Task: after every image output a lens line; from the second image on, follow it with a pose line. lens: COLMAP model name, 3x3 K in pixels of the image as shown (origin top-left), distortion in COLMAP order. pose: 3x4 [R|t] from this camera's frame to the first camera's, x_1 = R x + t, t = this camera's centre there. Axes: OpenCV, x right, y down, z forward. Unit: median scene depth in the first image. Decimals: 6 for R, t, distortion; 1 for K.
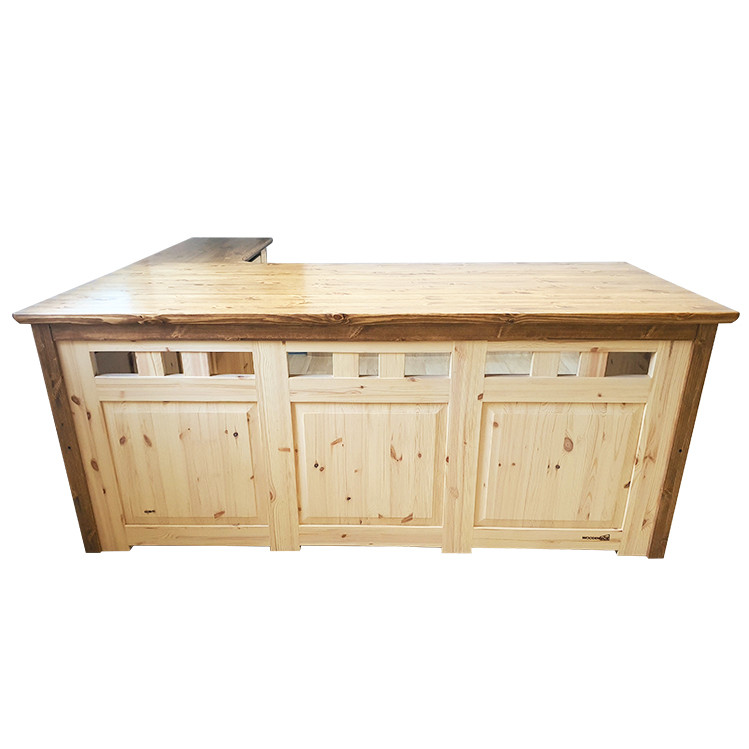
lens RADIAL K [[663.1, 0, 361.3], [0, 663.1, 399.9], [0, 0, 1]] dist [0.117947, -0.076917]
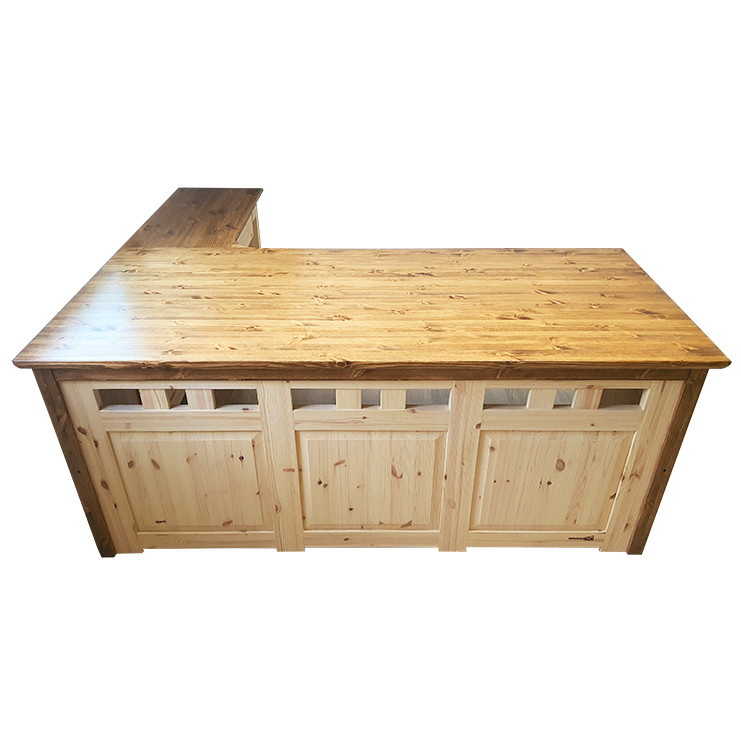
lens RADIAL K [[656.0, 0, 367.9], [0, 656.0, 375.5], [0, 0, 1]] dist [0.117947, -0.076917]
pose [[0.999463, -0.011171, 0.030804, -0.023172], [0.005598, 0.984483, 0.175392, -0.254011], [-0.032286, -0.175126, 0.984017, 0.010950]]
